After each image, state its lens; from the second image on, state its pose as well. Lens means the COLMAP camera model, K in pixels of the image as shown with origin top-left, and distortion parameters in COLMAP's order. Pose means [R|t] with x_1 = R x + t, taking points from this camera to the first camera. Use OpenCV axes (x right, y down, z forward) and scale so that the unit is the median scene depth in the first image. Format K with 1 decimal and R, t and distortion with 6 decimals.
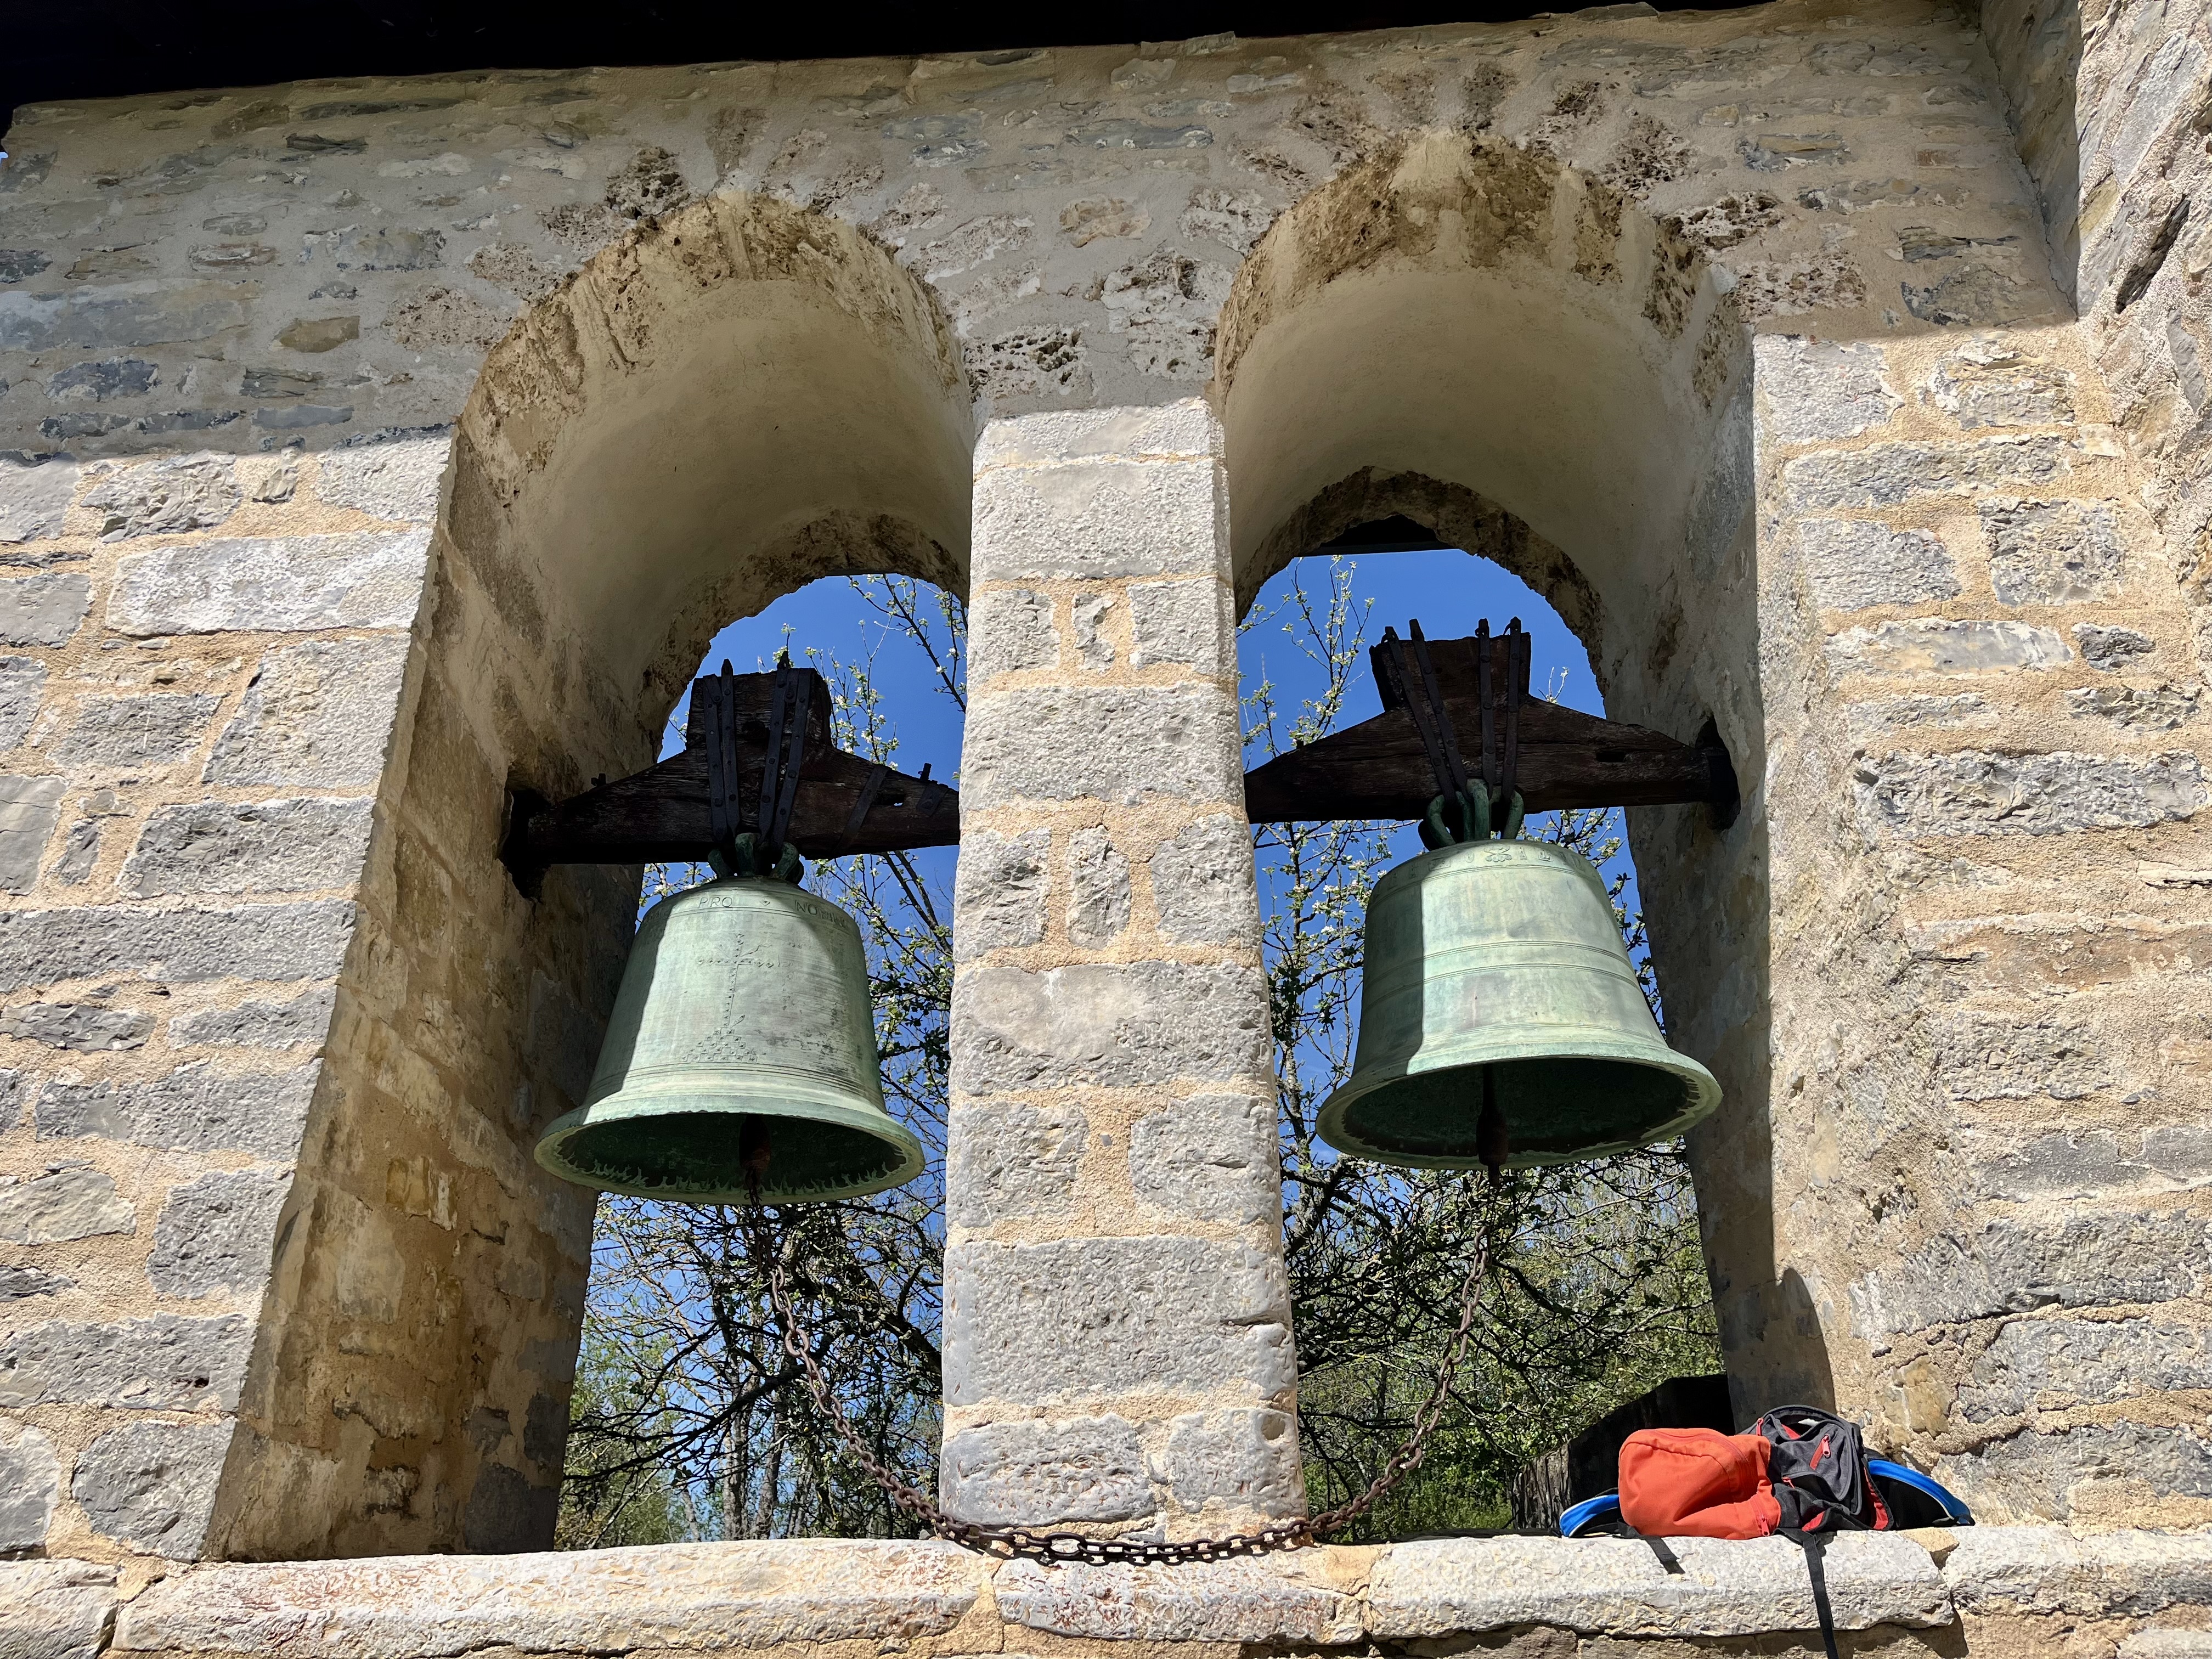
lens RADIAL K [[1656.1, 0, 1092.8], [0, 1656.1, 764.2], [0, 0, 1]] dist [0.078256, -0.108894]
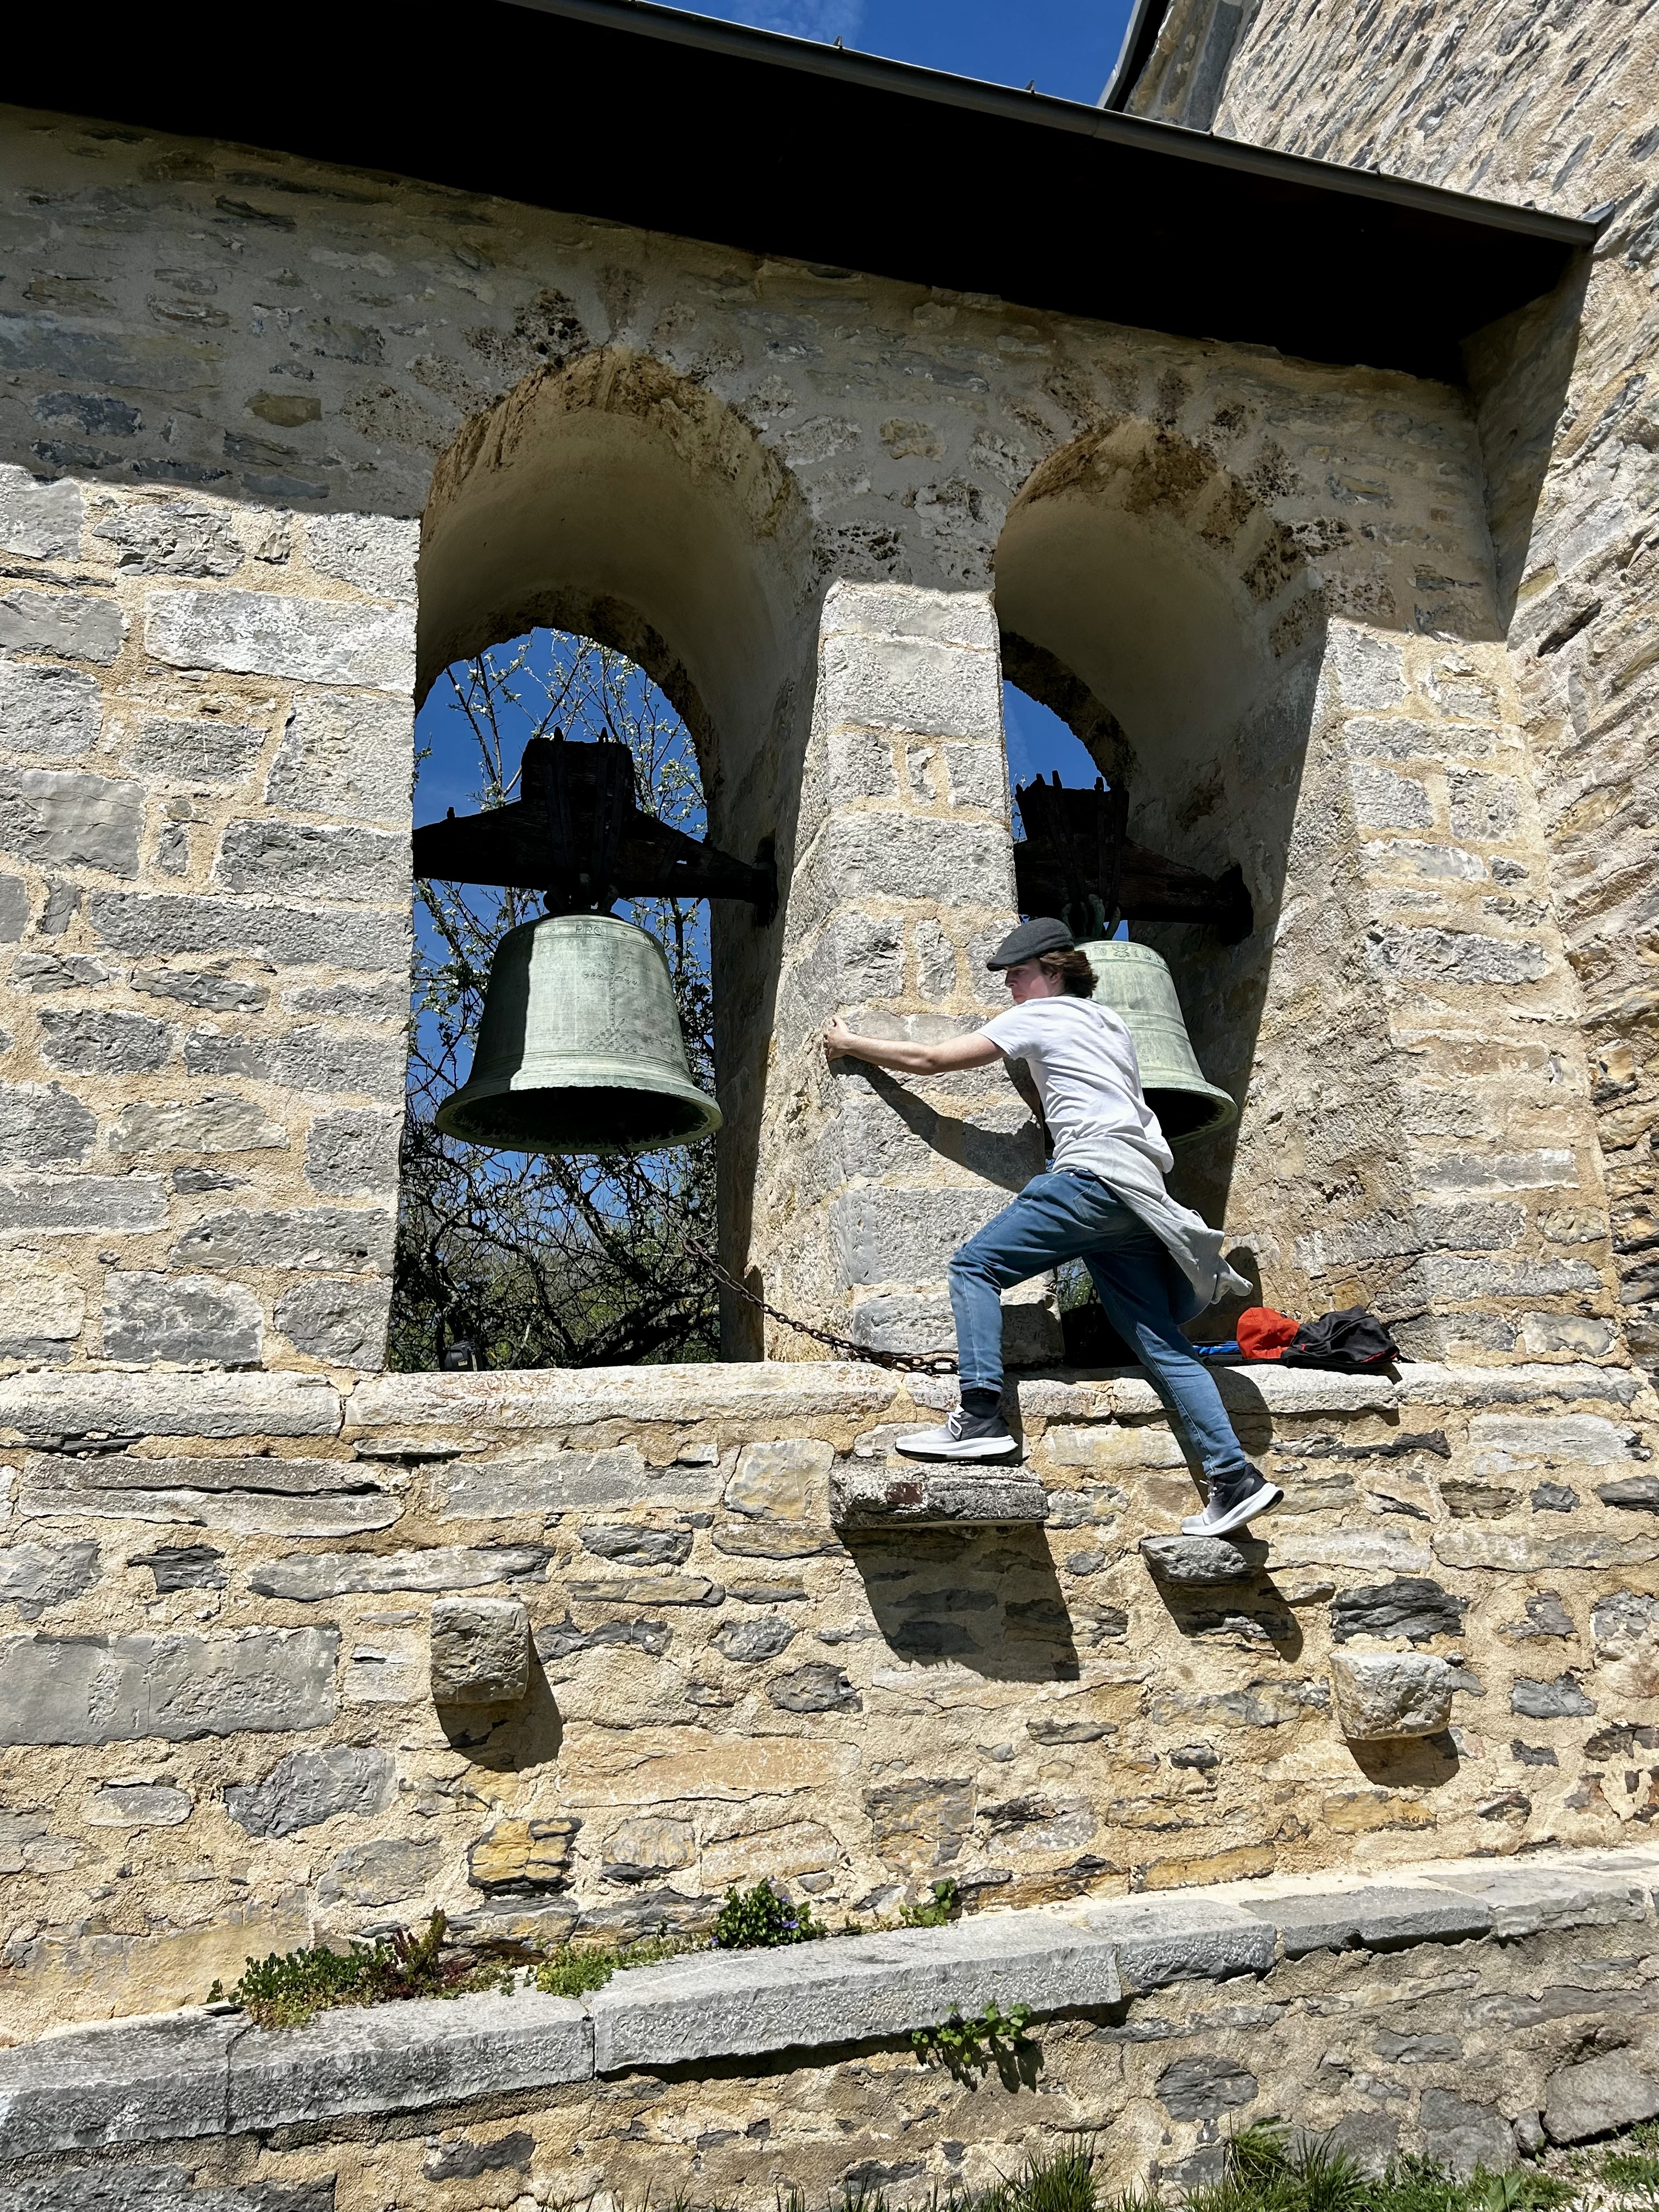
lens RADIAL K [[1688.0, 0, 829.8], [0, 1688.0, 1032.7], [0, 0, 1]] dist [0.046342, -0.059907]
pose [[0.935665, 0.080862, 0.343499, -0.549315], [-0.136533, 0.980538, 0.141082, -0.056785], [-0.325406, -0.178904, 0.928496, -0.344700]]
